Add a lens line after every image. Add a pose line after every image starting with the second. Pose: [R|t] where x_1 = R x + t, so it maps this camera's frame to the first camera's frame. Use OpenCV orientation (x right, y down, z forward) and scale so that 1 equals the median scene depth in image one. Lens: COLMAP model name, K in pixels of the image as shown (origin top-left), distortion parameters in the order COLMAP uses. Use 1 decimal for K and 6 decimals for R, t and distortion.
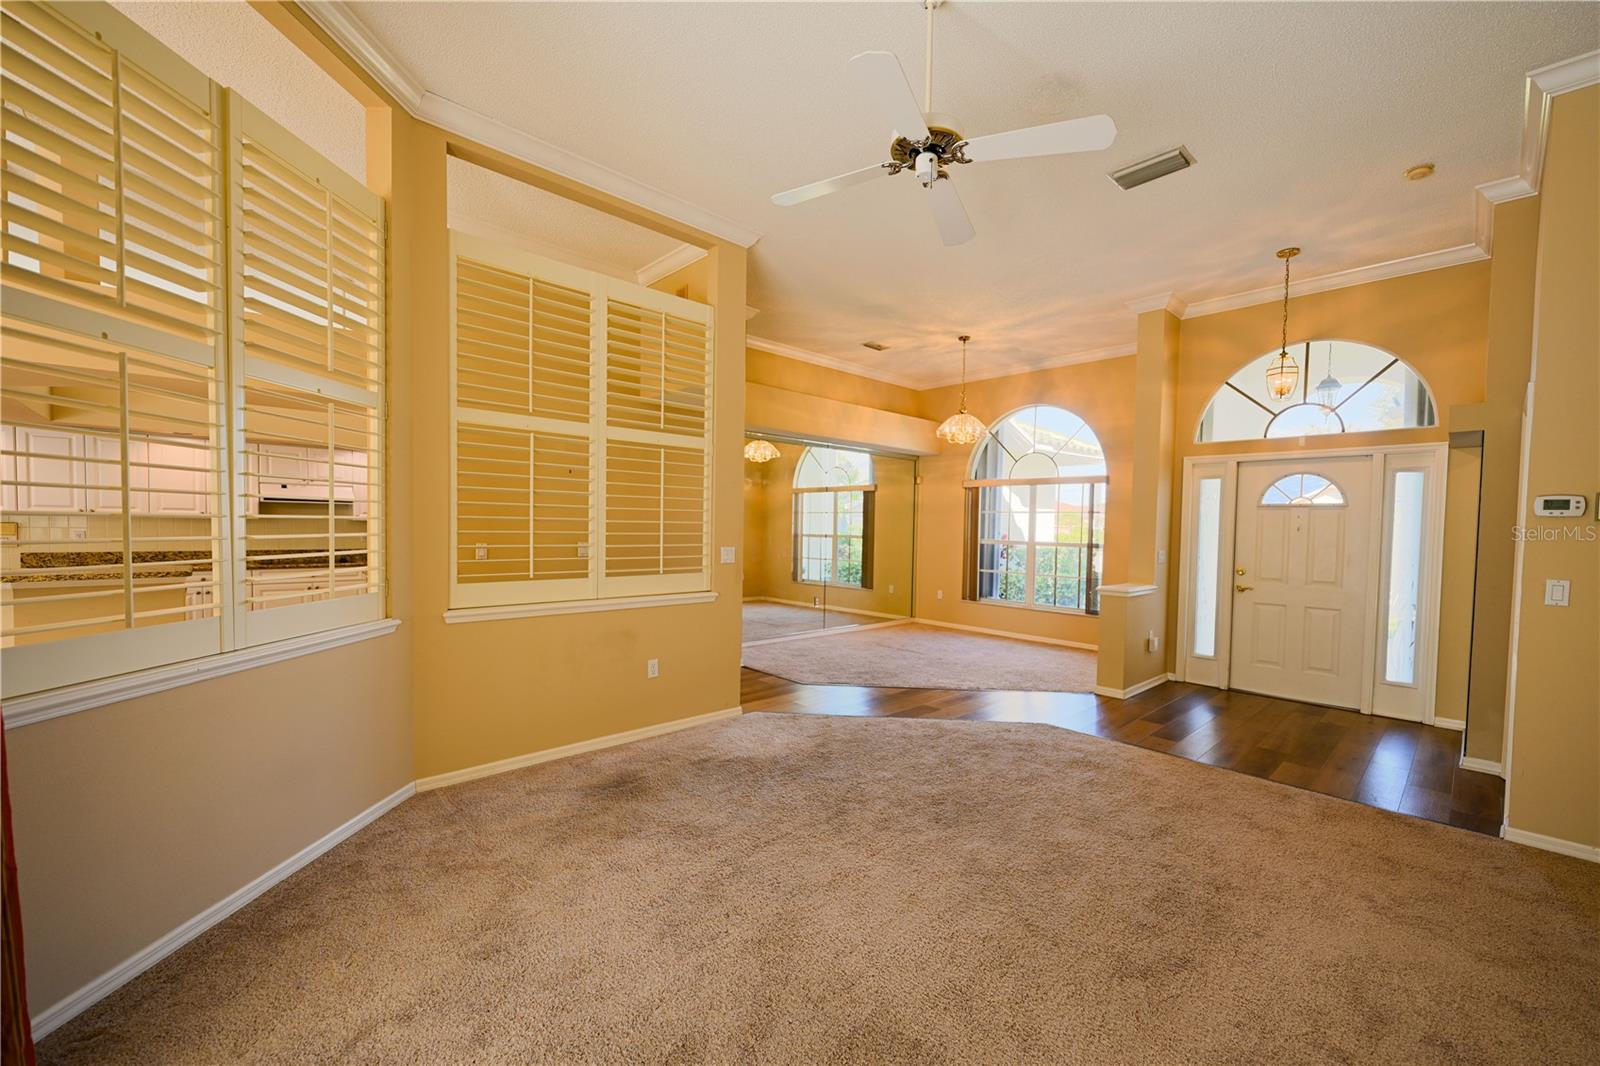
lens RADIAL K [[640.9, 0, 803.2], [0, 640.9, 550.5], [0, 0, 1]] dist [0.000297, 0.000159]
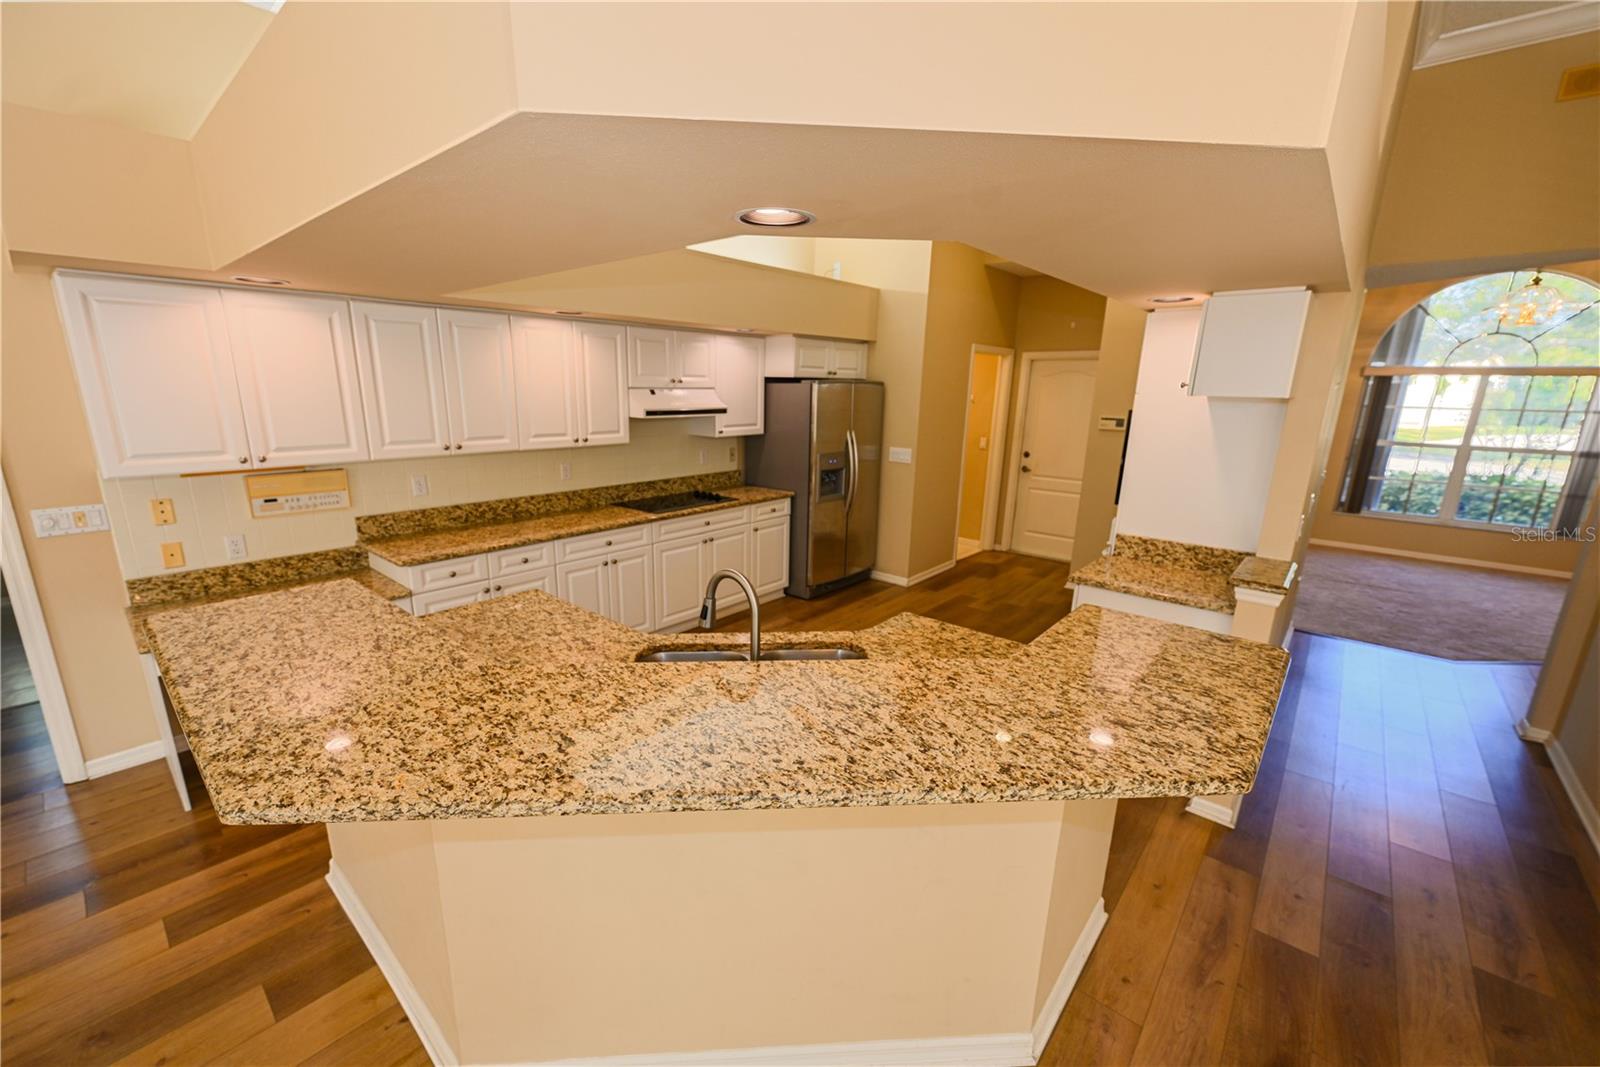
lens RADIAL K [[645.8, 0, 798.0], [0, 645.8, 542.7], [0, 0, 1]] dist [-0.000323, 0.000078]
pose [[0.995370, -0.025770, 0.092599, -0.581525], [0.006308, 0.978827, 0.204594, -0.066496], [-0.095911, -0.203063, 0.974457, 0.236569]]
